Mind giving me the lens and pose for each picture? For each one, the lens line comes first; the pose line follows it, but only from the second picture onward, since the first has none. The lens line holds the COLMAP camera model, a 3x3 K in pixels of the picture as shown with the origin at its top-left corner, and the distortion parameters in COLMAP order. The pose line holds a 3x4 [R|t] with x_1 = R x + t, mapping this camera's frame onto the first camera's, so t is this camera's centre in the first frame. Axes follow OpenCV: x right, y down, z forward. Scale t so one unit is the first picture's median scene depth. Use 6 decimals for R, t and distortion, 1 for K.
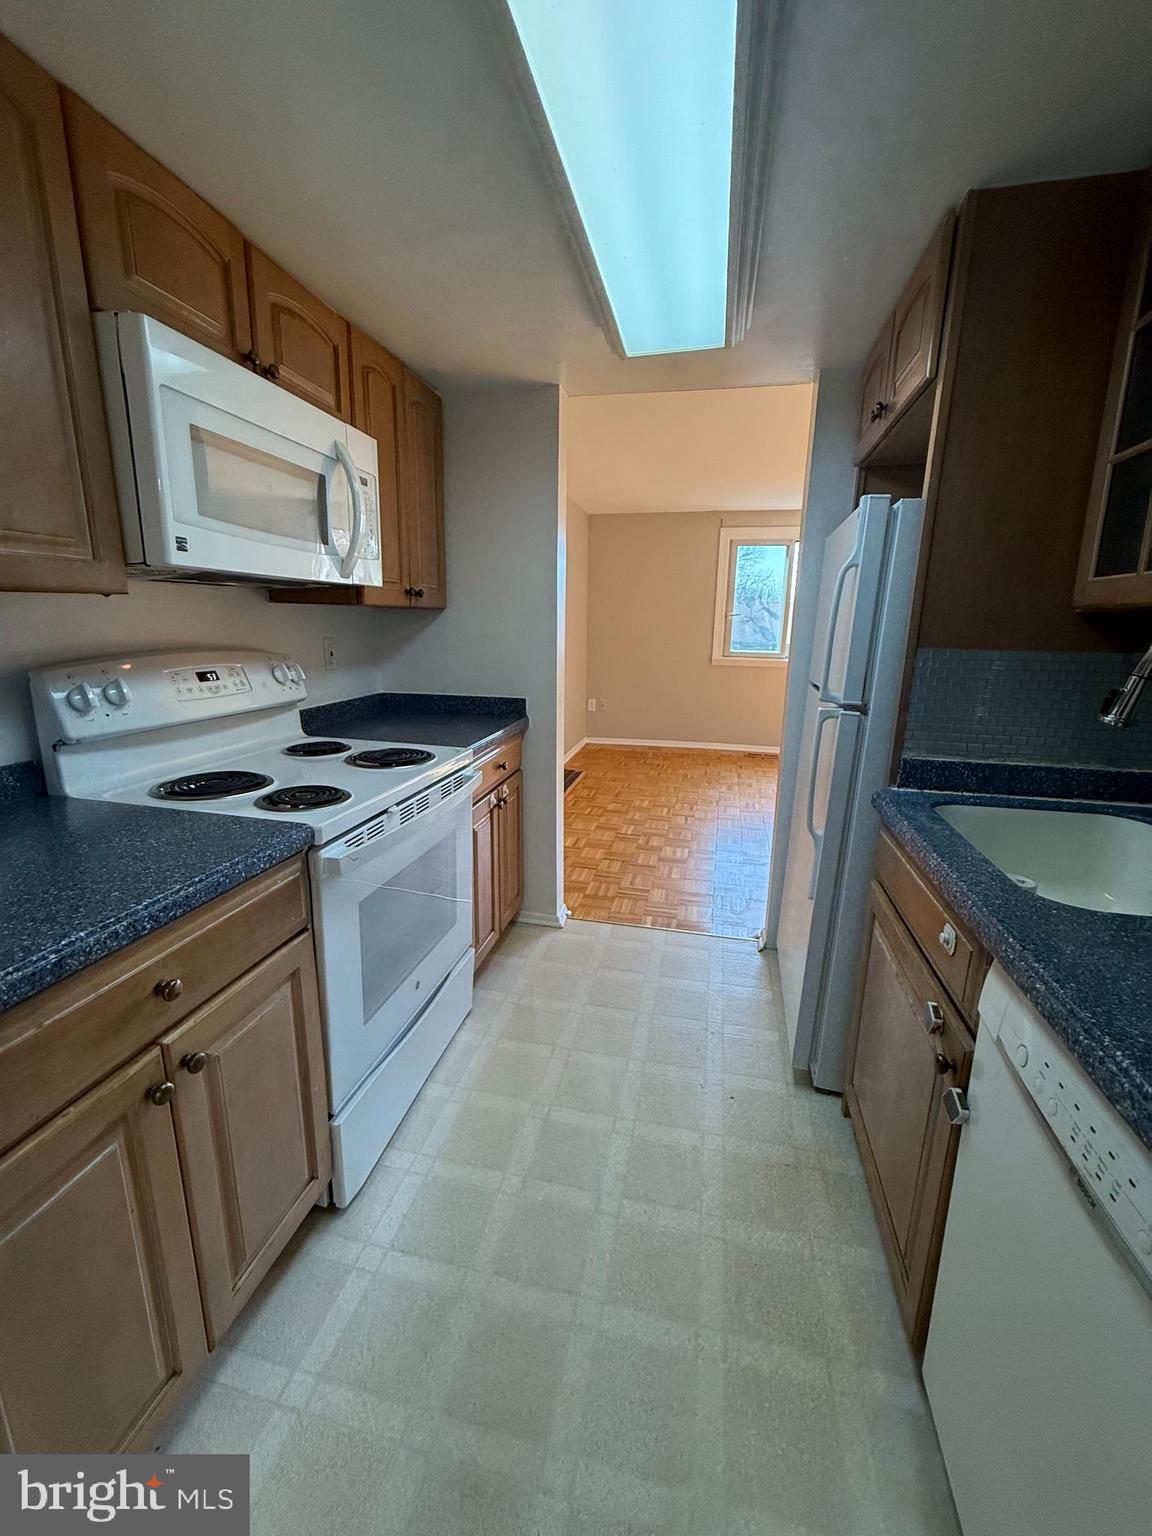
lens RADIAL K [[612.1, 0, 576.2], [0, 612.1, 764.6], [0, 0, 1]] dist [0.003022, -0.000406]
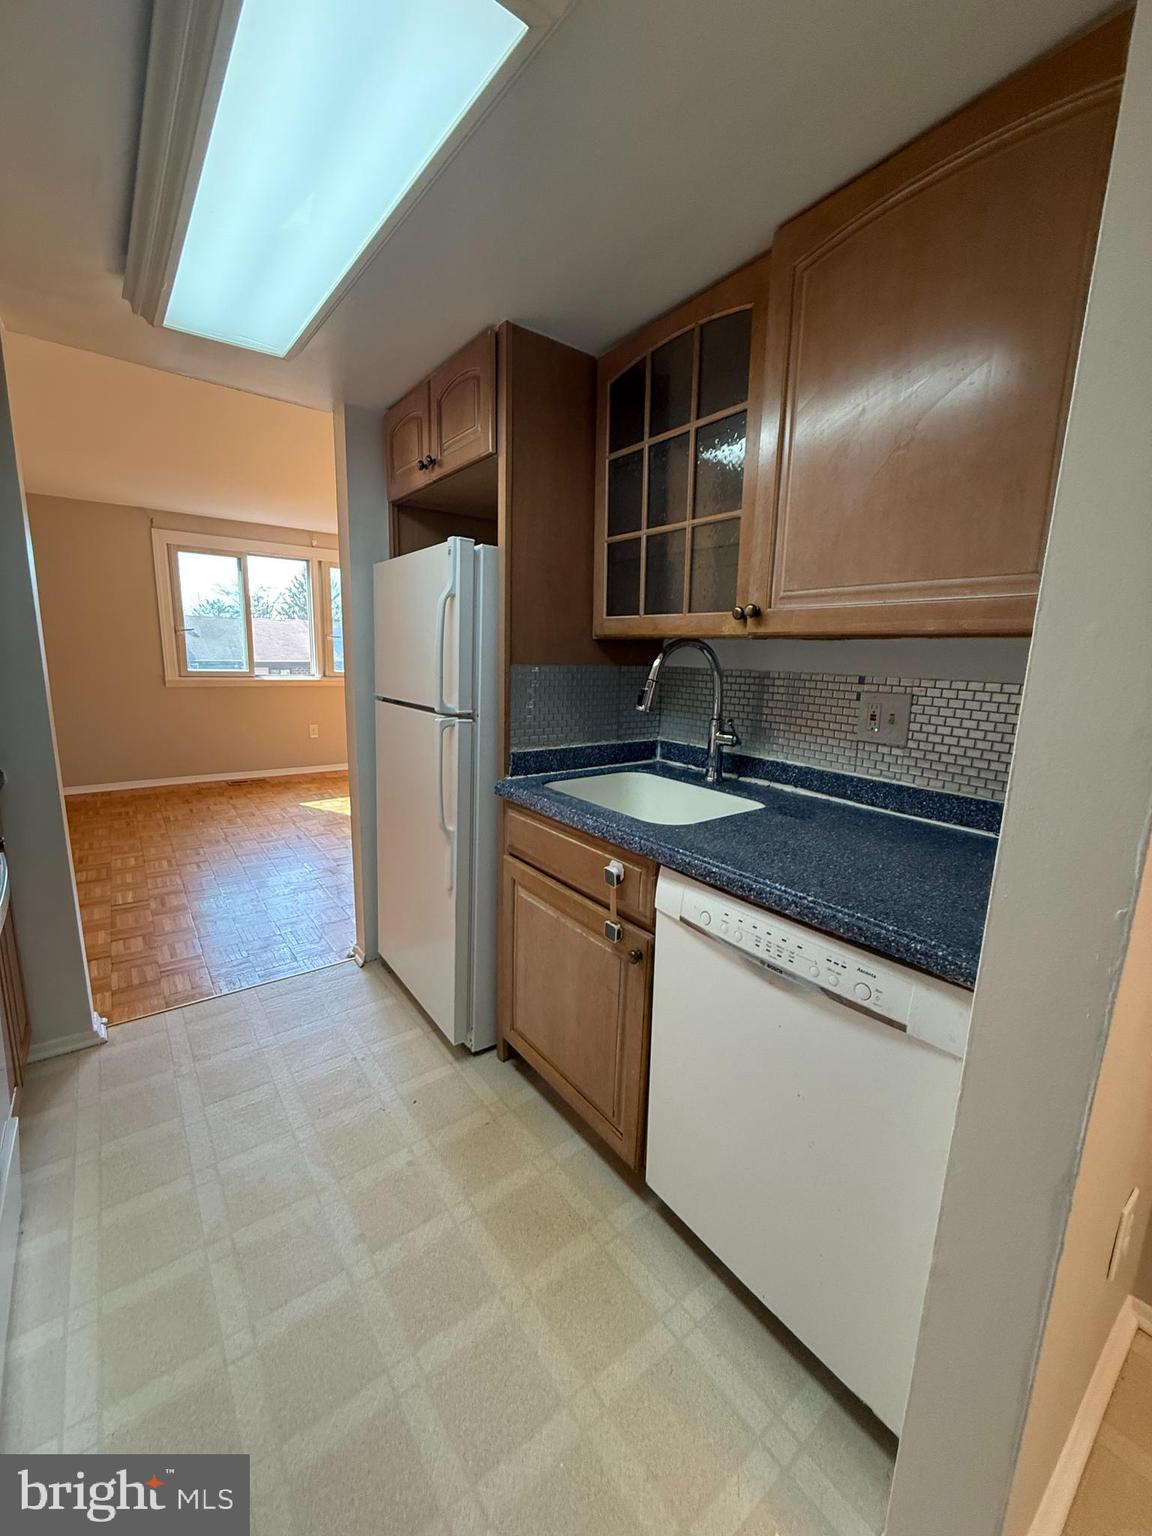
lens RADIAL K [[612.1, 0, 573.5], [0, 612.1, 764.6], [0, 0, 1]] dist [0.003022, -0.000406]
pose [[0.642297, -0.136995, 0.754113, -0.190587], [0.156942, 0.986557, 0.045550, -0.013485], [-0.750216, 0.089096, 0.655163, 0.053420]]
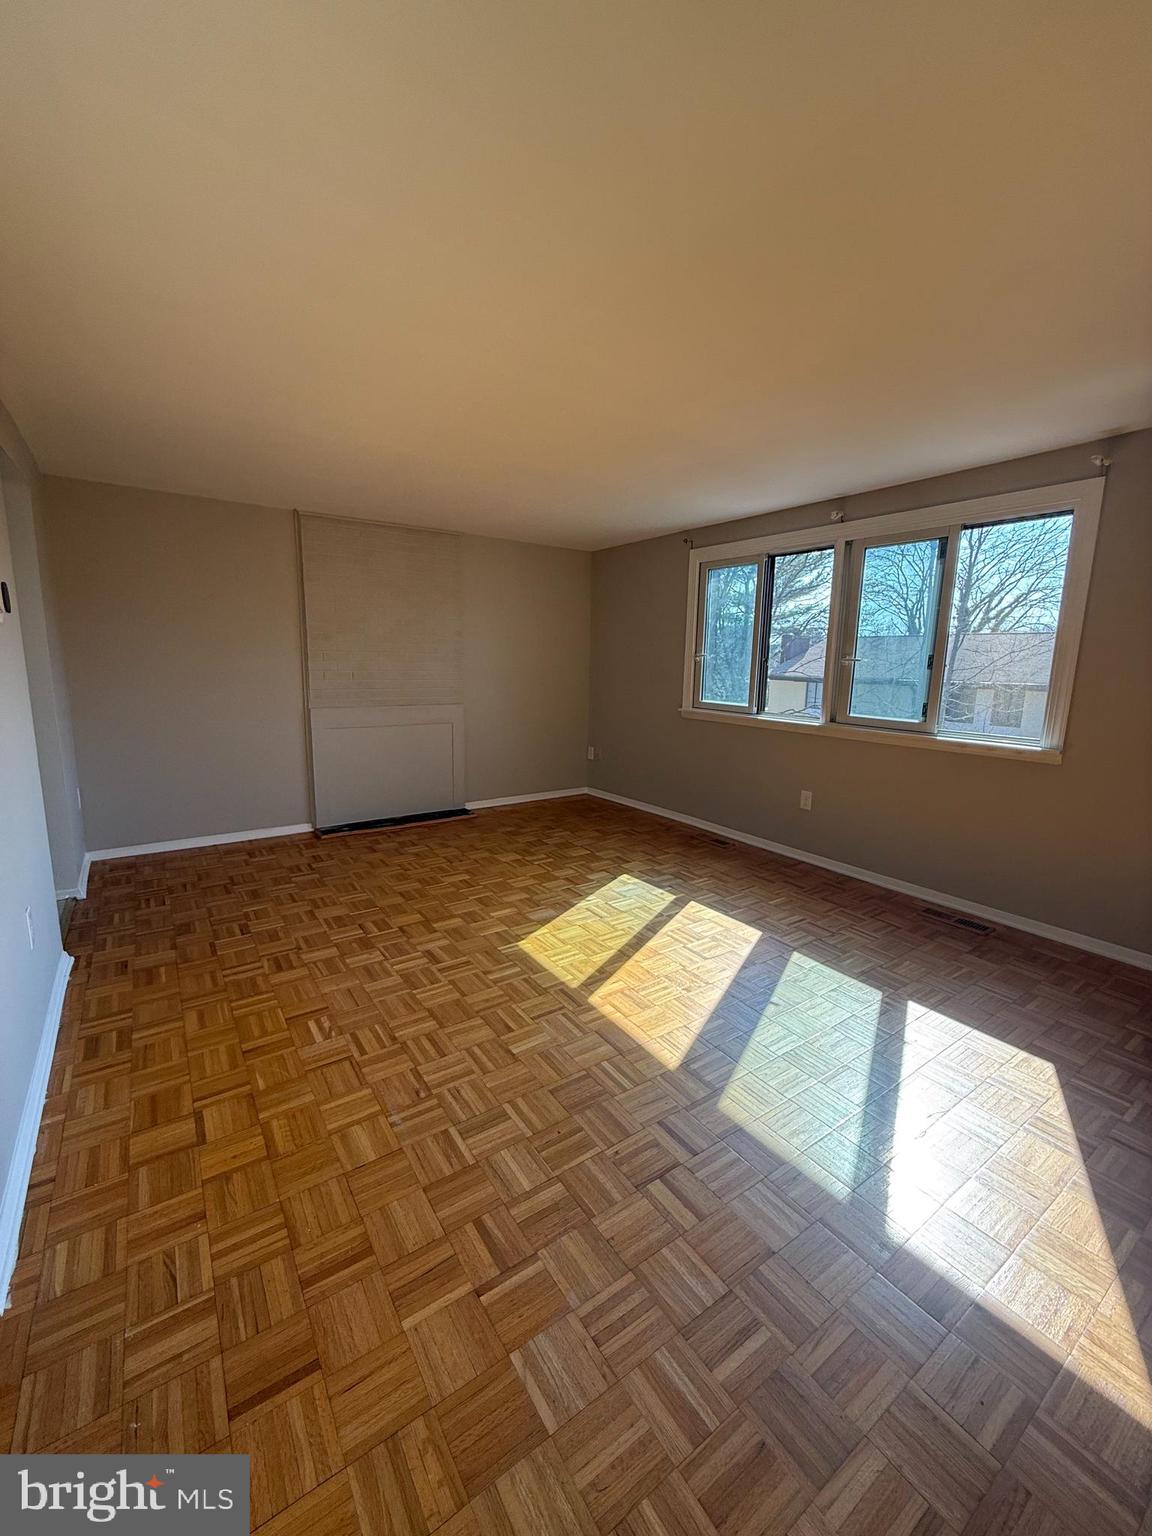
lens RADIAL K [[612.1, 0, 573.3], [0, 612.1, 769.4], [0, 0, 1]] dist [0.003022, -0.000406]
pose [[0.745178, 0.116552, -0.656601, 1.677052], [-0.159959, 0.987103, -0.006320, -0.172603], [0.647396, 0.109739, 0.754212, 0.789383]]
